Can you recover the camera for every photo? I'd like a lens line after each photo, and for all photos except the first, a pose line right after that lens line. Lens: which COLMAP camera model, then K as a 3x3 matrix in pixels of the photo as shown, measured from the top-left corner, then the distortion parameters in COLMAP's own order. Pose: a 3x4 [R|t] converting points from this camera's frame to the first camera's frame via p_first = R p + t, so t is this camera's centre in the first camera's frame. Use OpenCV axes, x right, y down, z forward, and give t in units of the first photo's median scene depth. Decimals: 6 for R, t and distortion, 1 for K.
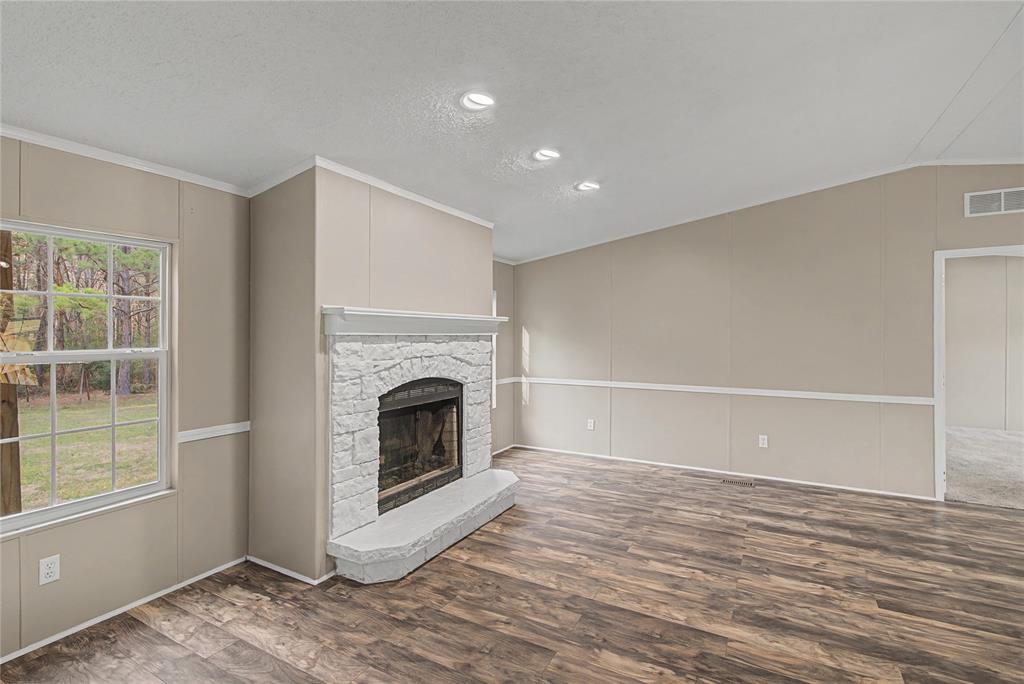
lens RADIAL K [[484.9, 0, 512.3], [0, 484.9, 333.6], [0, 0, 1]] dist [0.001003, -0.001316]
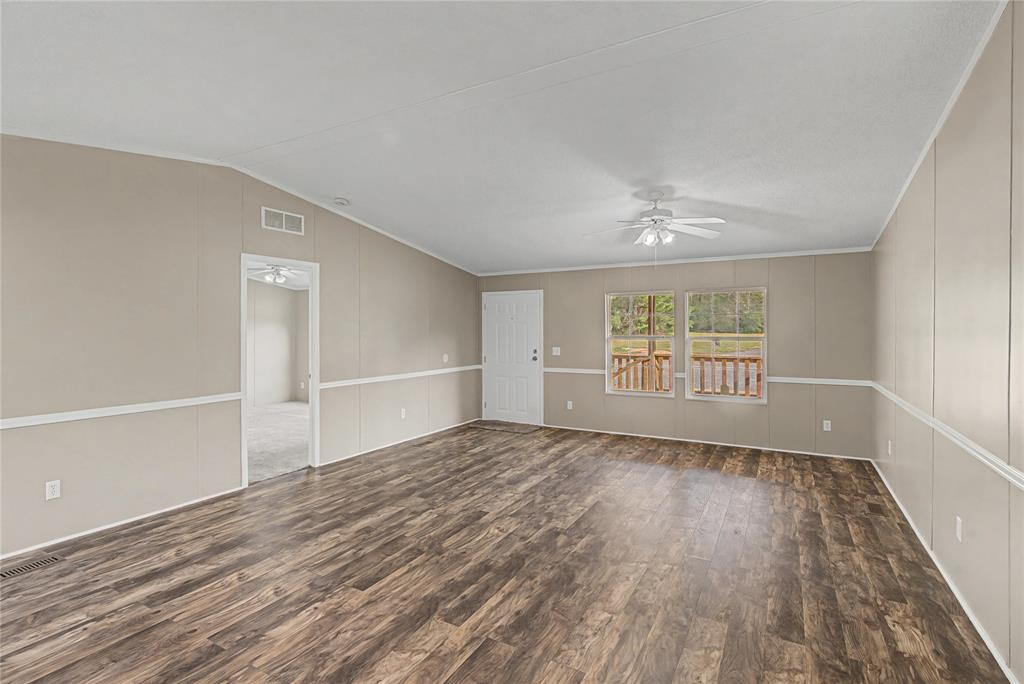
lens RADIAL K [[484.9, 0, 506.7], [0, 484.9, 334.9], [0, 0, 1]] dist [0.001003, -0.001316]
pose [[0.013109, -0.009493, 0.999869, -0.221677], [0.001032, 0.999955, 0.009481, -0.002264], [-0.999914, 0.000908, 0.013118, 0.508986]]
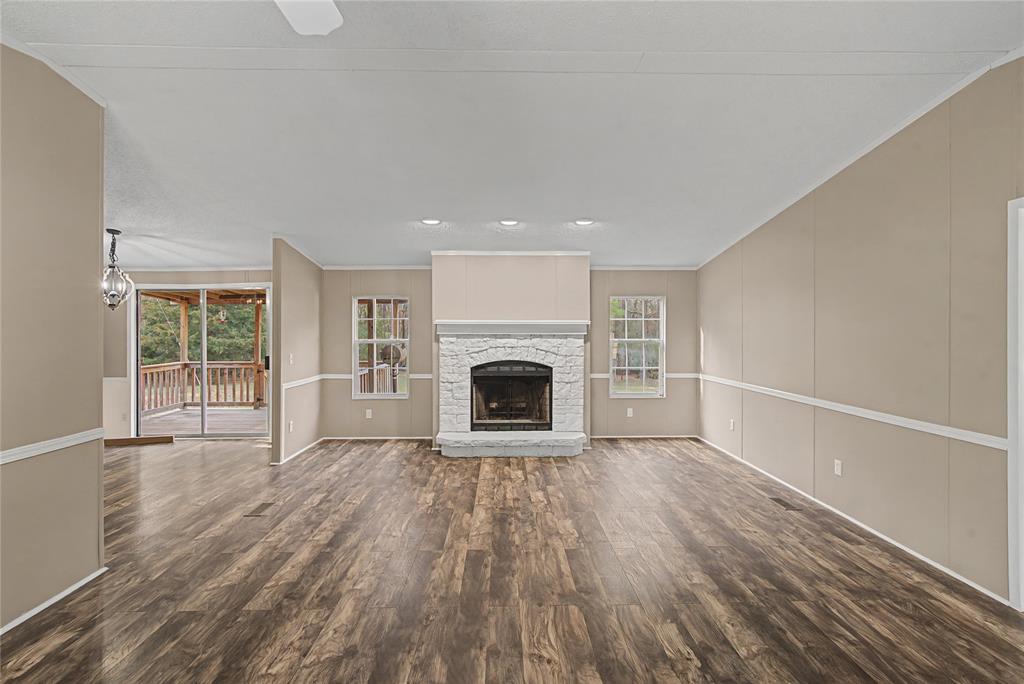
lens RADIAL K [[484.9, 0, 513.4], [0, 484.9, 335.7], [0, 0, 1]] dist [0.001003, -0.001316]
pose [[0.508576, 0.007659, -0.860983, 1.353187], [-0.000465, 0.999963, 0.008621, -0.006985], [0.861017, -0.003984, 0.508560, 0.177149]]
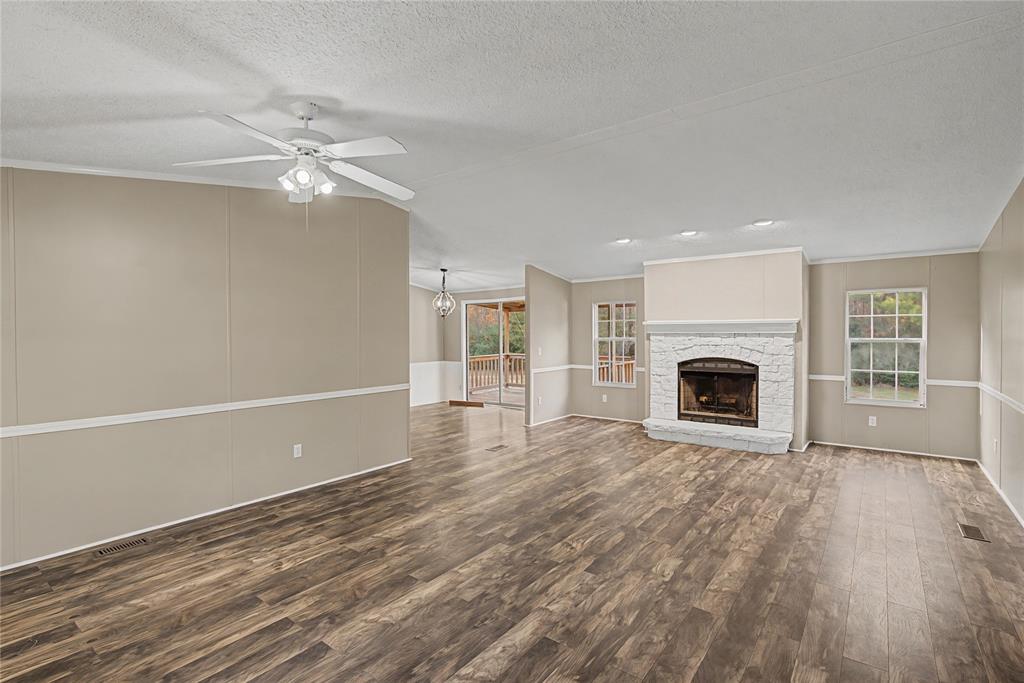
lens RADIAL K [[484.9, 0, 516.9], [0, 484.9, 338.3], [0, 0, 1]] dist [0.001003, -0.001316]
pose [[-0.133956, 0.013558, -0.990895, 1.799609], [0.004027, 0.999906, 0.013137, -0.004572], [0.990979, -0.002231, -0.133998, 0.562989]]
